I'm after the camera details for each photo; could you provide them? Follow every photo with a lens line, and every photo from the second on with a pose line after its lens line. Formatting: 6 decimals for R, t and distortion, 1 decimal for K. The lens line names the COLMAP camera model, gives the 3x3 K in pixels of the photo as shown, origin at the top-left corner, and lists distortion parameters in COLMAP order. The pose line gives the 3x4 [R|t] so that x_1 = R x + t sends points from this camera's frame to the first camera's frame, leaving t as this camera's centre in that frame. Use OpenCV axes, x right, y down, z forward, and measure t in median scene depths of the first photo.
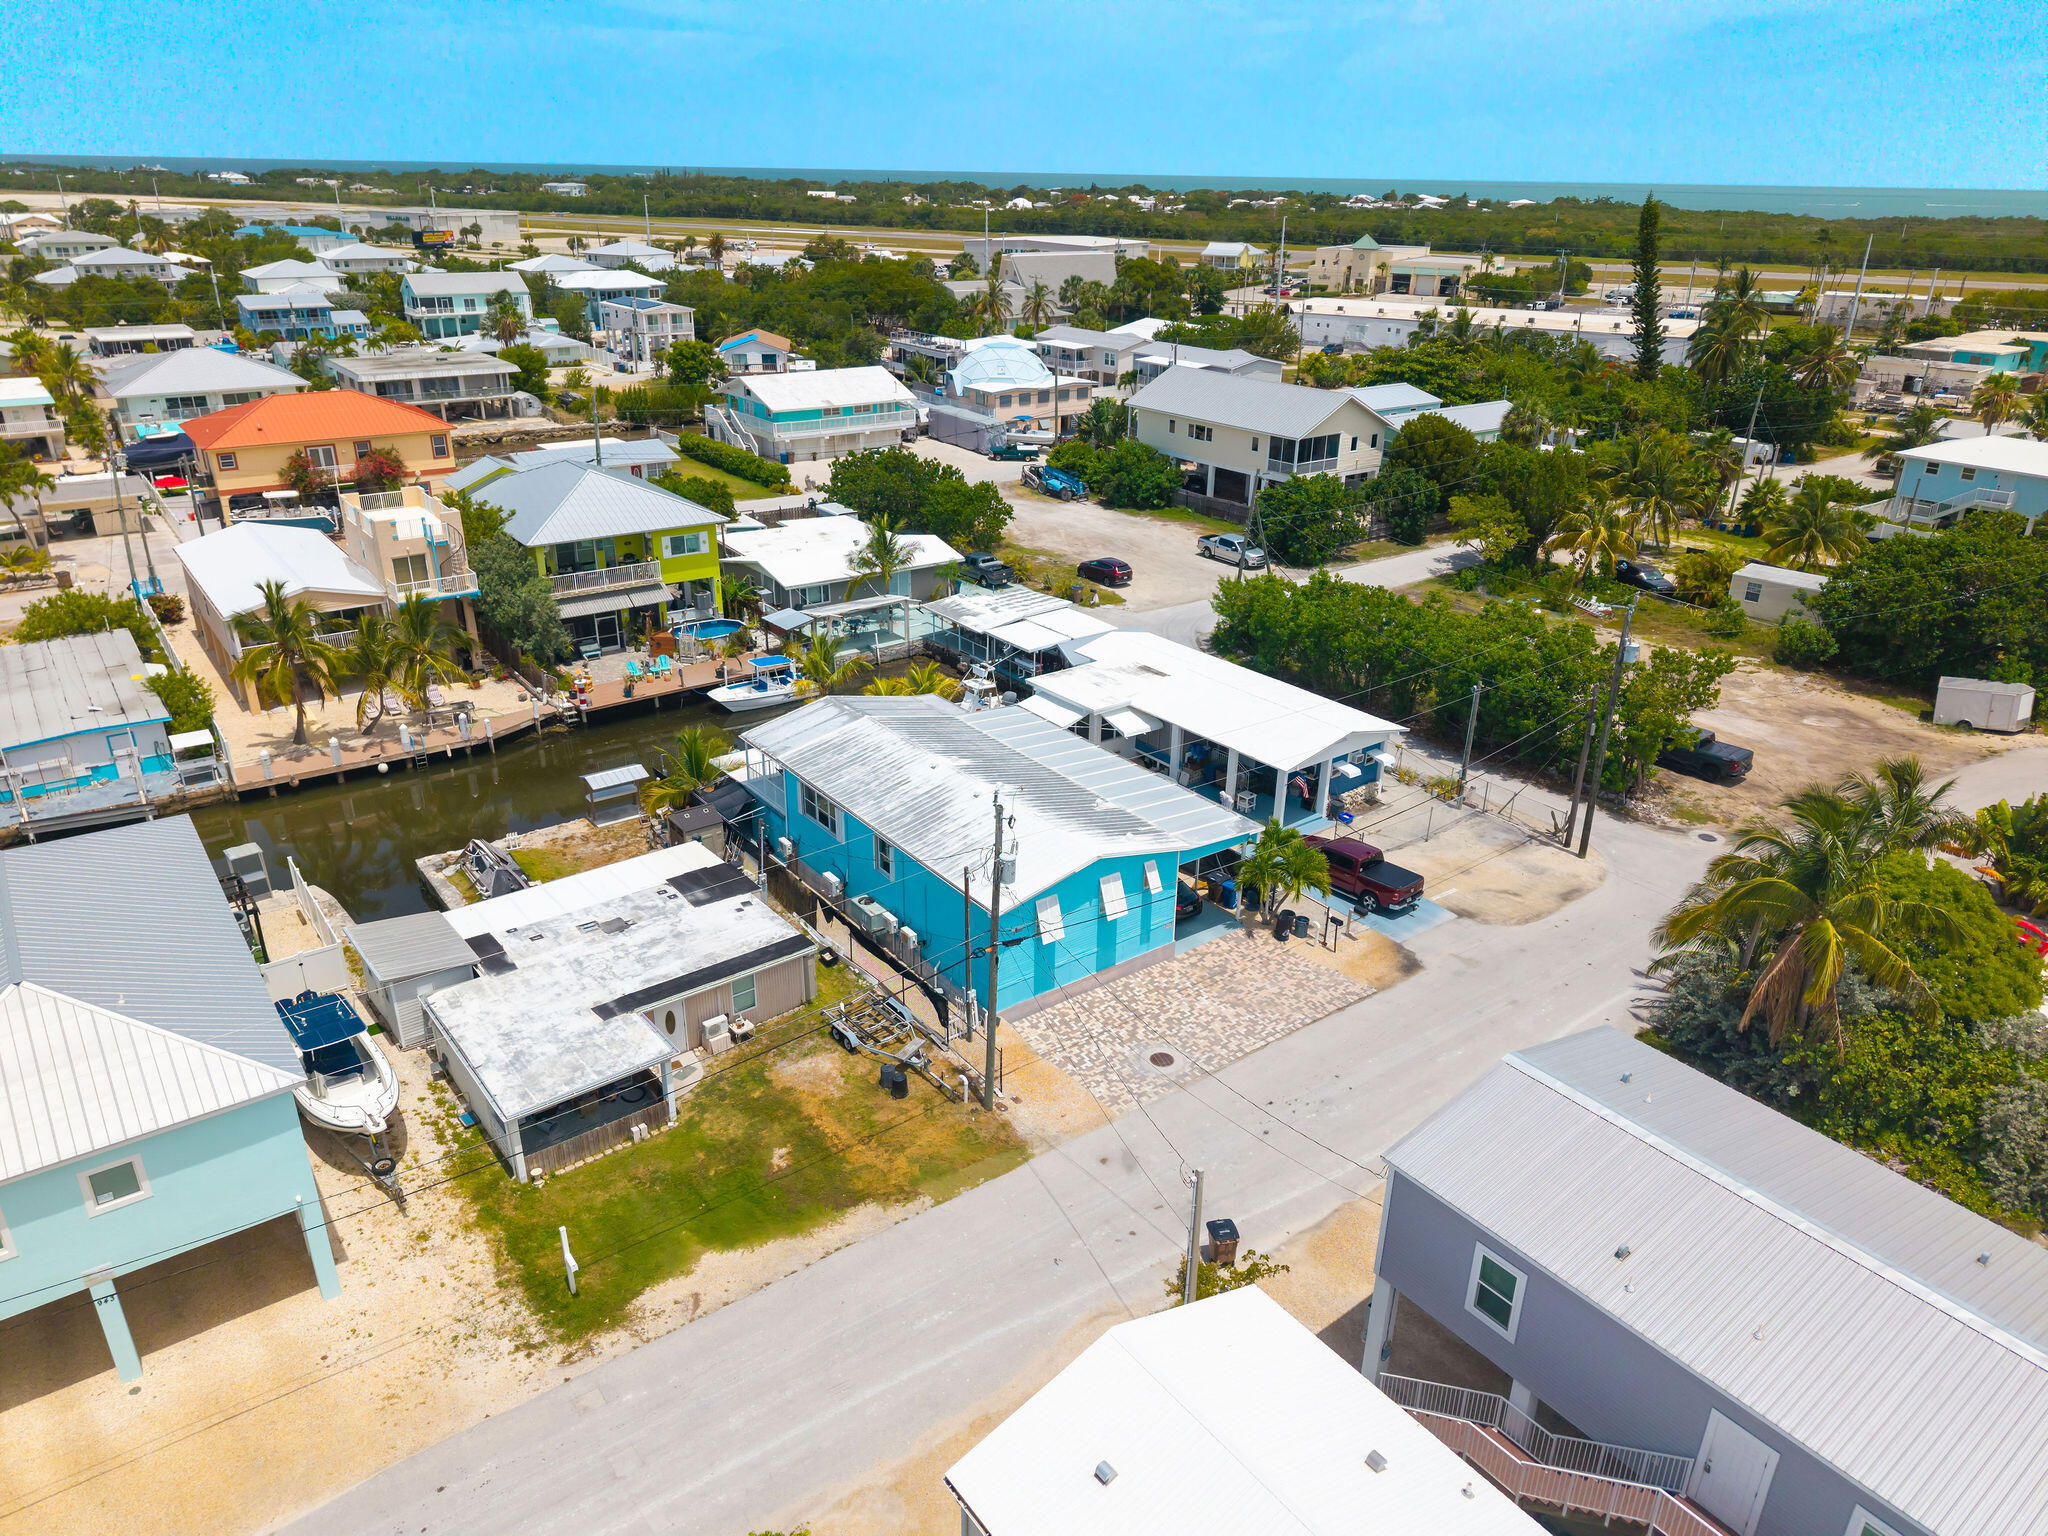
lens RADIAL K [[1357.6, 0, 1024.7], [0, 1357.6, 781.1], [0, 0, 1]] dist [0.019793, -0.030206]
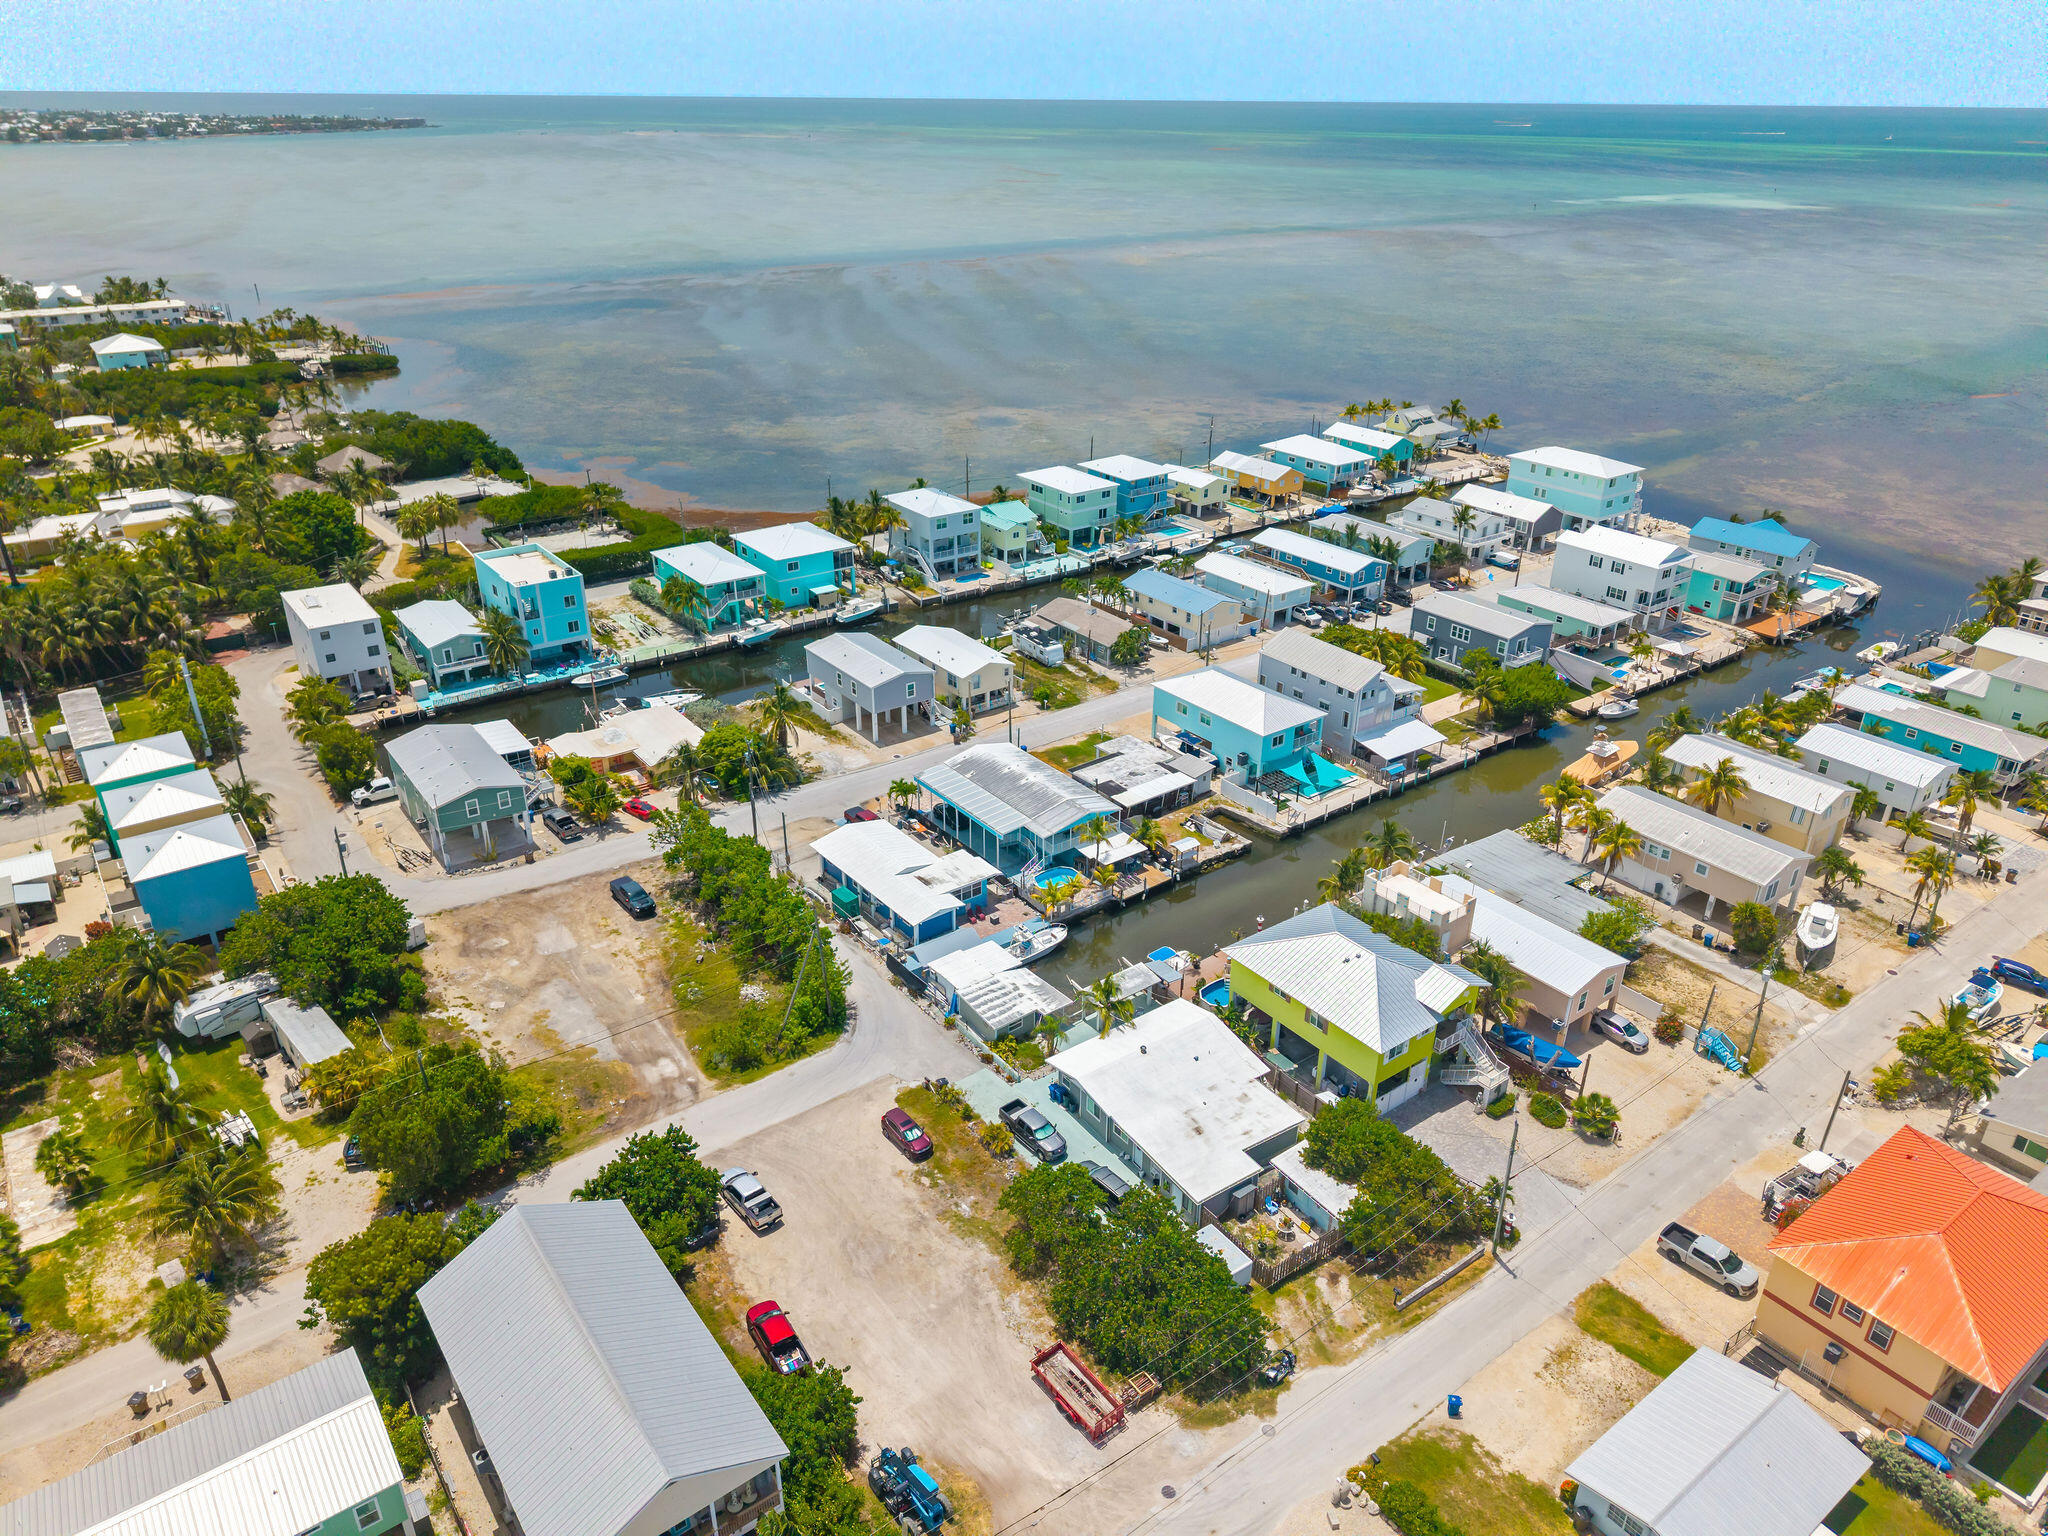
lens RADIAL K [[1357.6, 0, 1018.7], [0, 1357.6, 774.3], [0, 0, 1]] dist [0.019793, -0.030206]
pose [[-0.999521, -0.029812, -0.008279, -0.013477], [-0.025513, 0.642771, 0.765634, -1.322955], [-0.017504, 0.765478, -0.643224, 1.775065]]
